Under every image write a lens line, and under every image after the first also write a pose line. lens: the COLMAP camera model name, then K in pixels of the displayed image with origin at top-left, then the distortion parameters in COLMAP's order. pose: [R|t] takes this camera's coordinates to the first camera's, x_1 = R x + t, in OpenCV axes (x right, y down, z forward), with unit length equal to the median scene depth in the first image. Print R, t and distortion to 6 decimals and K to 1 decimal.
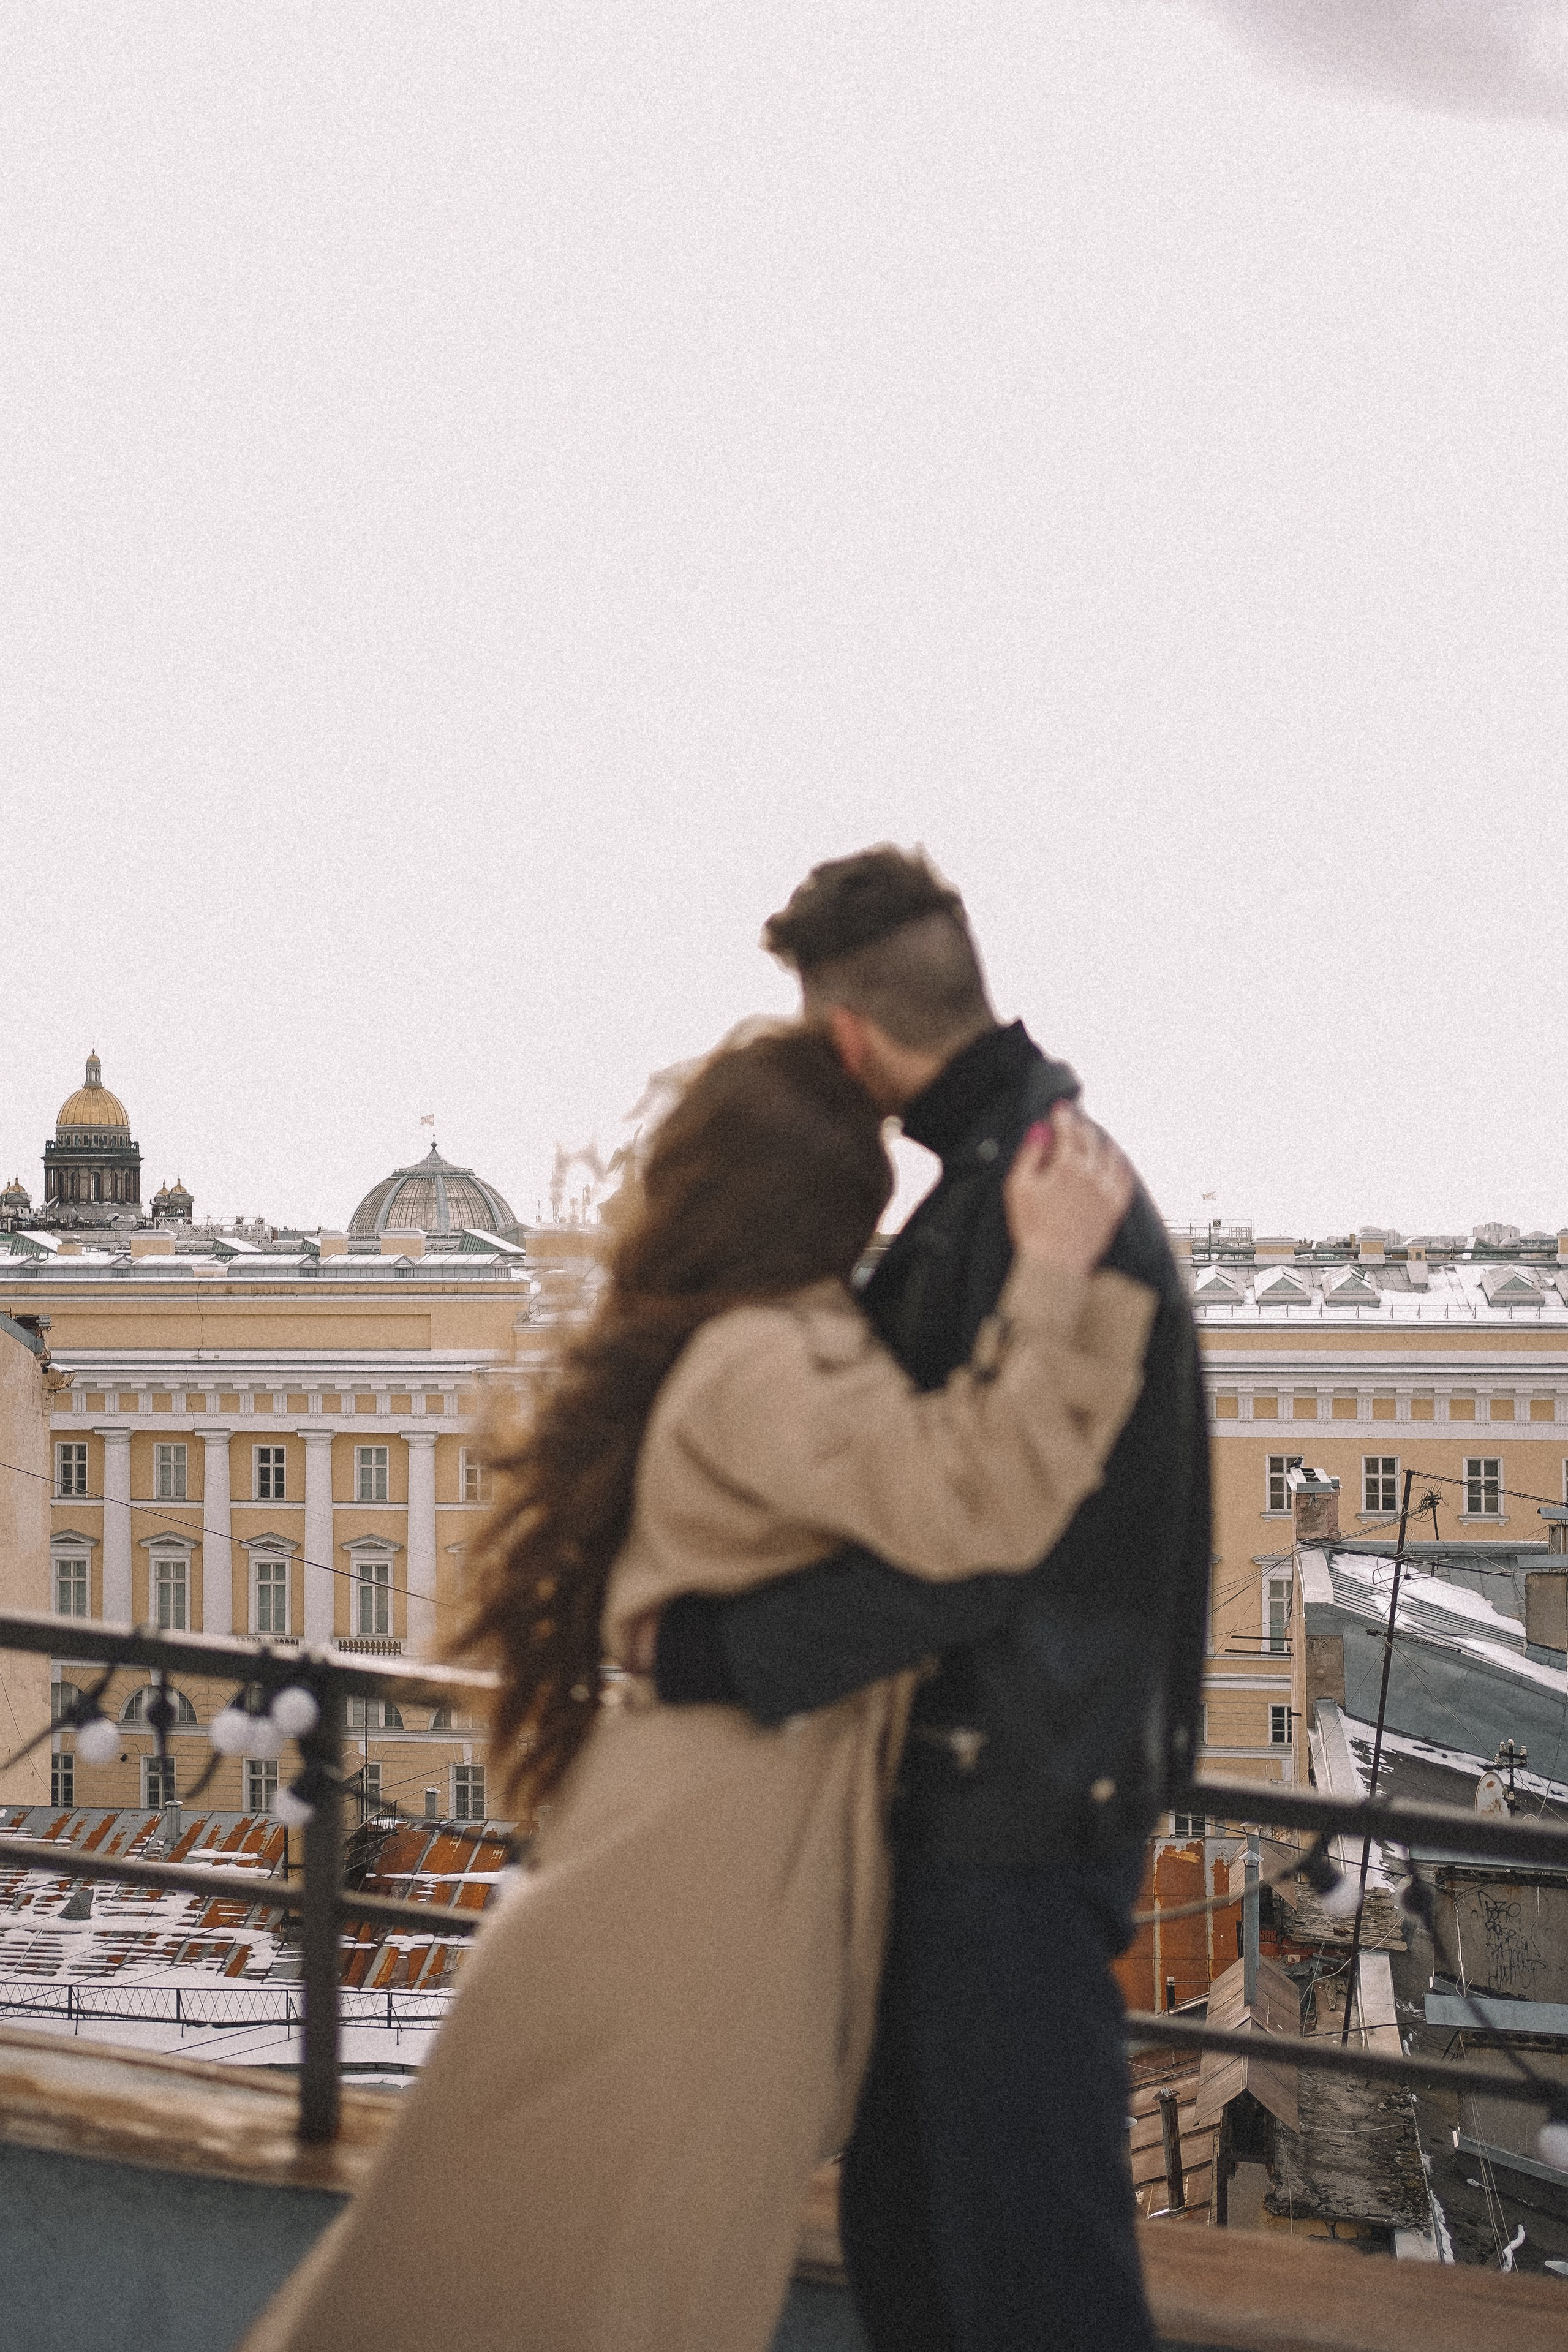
lens RADIAL K [[2526.3, 0, 784.0], [0, 2526.3, 1176.0], [0, 0, 1]] dist [-0.014753, 0.010782]
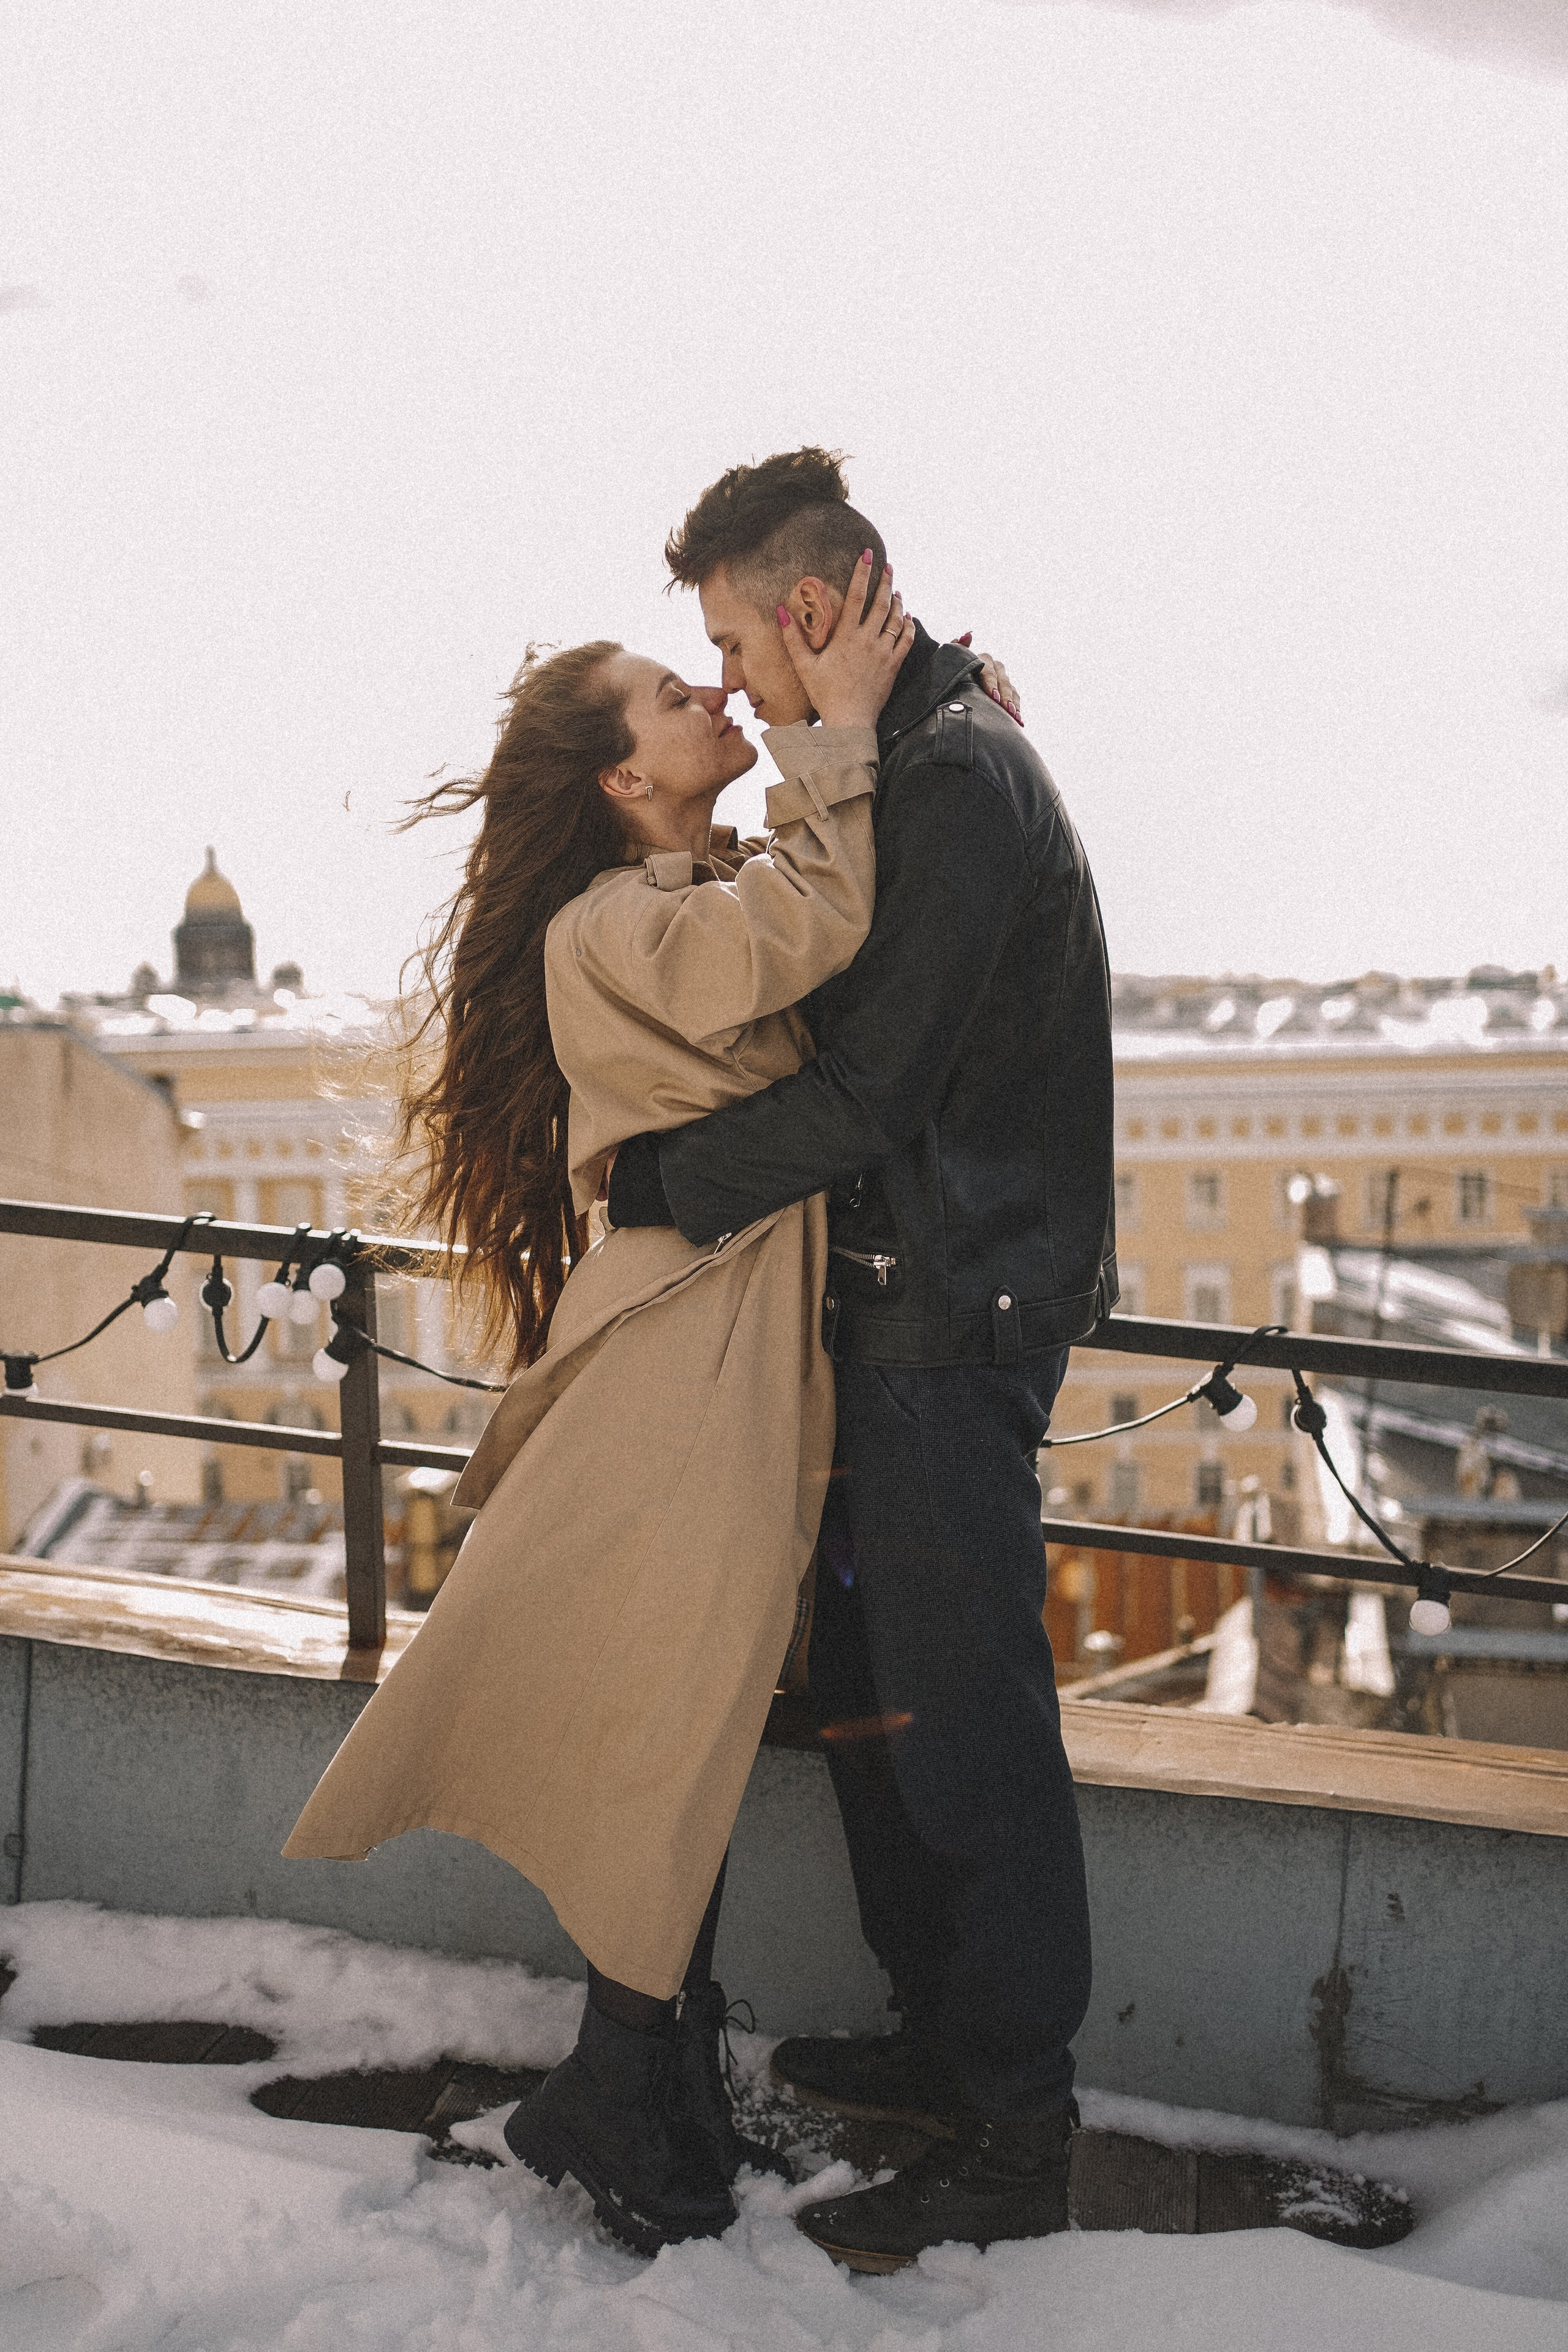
lens RADIAL K [[2284.7, 0, 784.0], [0, 2284.7, 1176.0], [0, 0, 1]] dist [-0.024583, -0.012663]
pose [[0.999328, -0.024990, -0.026825, 0.054593], [0.027646, 0.994222, 0.103726, 0.078500], [0.024078, -0.104398, 0.994244, -0.030398]]
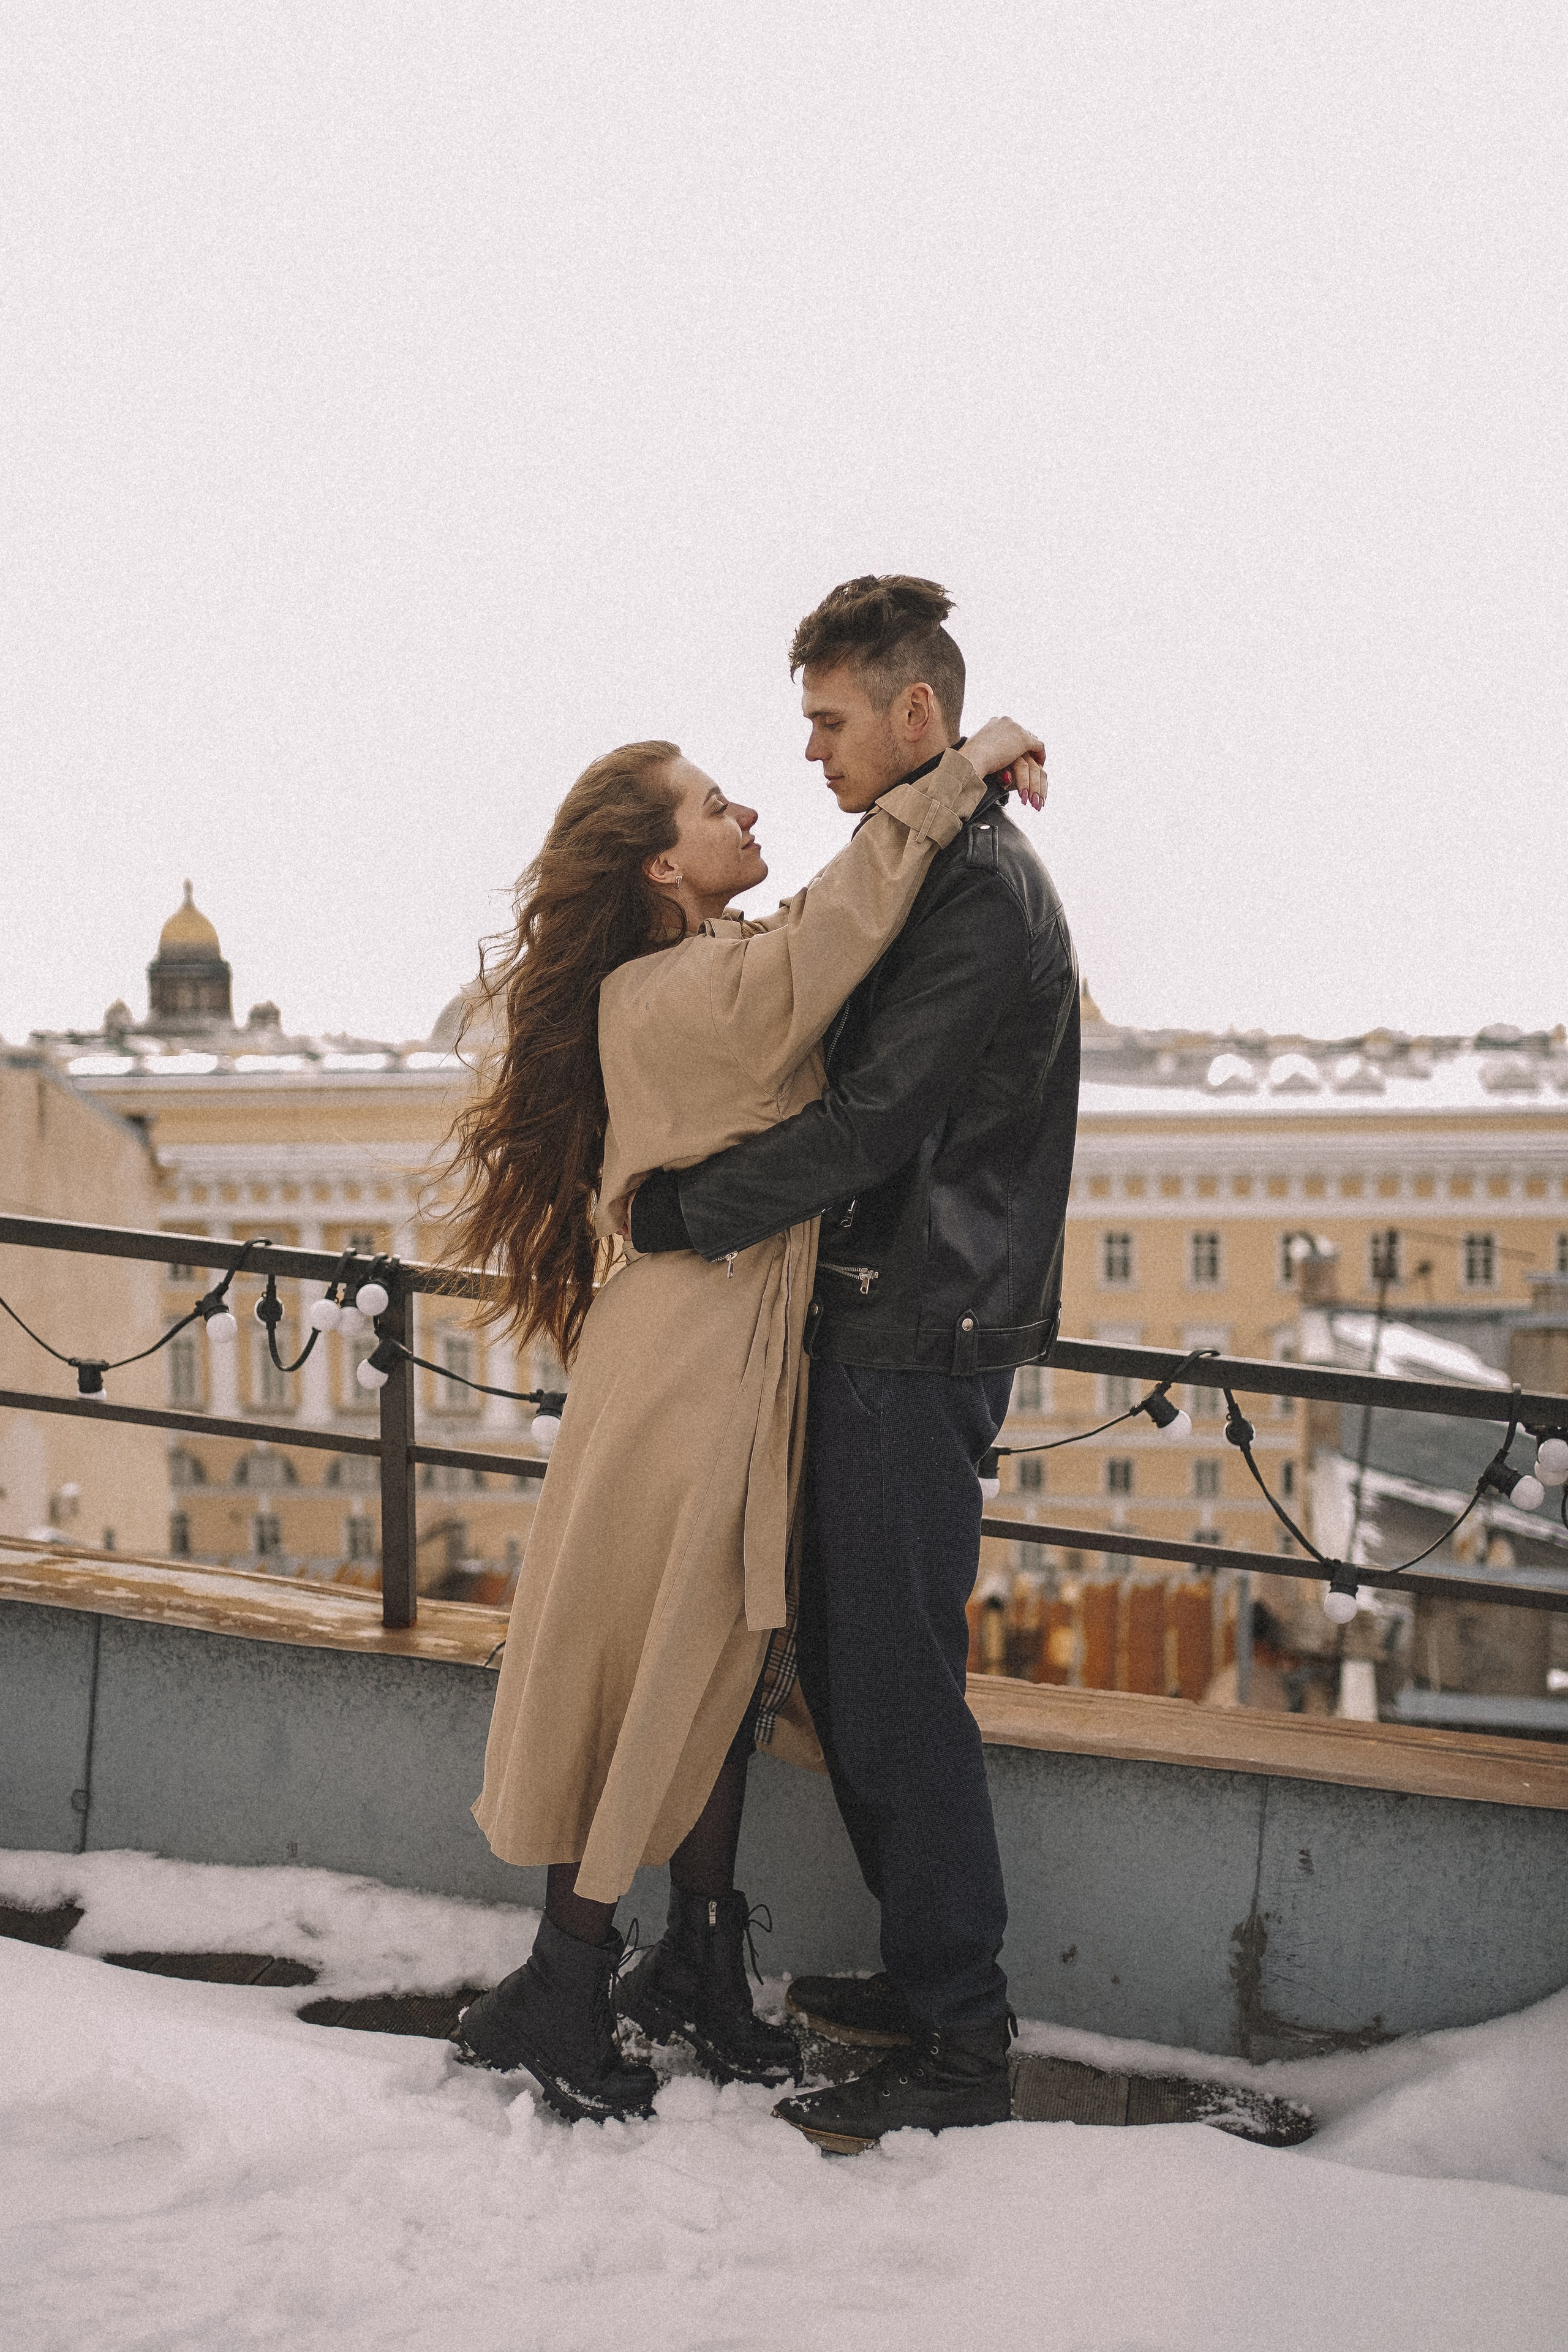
lens RADIAL K [[2361.6, 0, 784.0], [0, 2361.6, 1176.0], [0, 0, 1]] dist [-0.026338, -0.006129]
pose [[0.999713, -0.009979, -0.021765, 0.056836], [0.011714, 0.996636, 0.081119, 0.066875], [0.020883, -0.081351, 0.996467, -0.253698]]
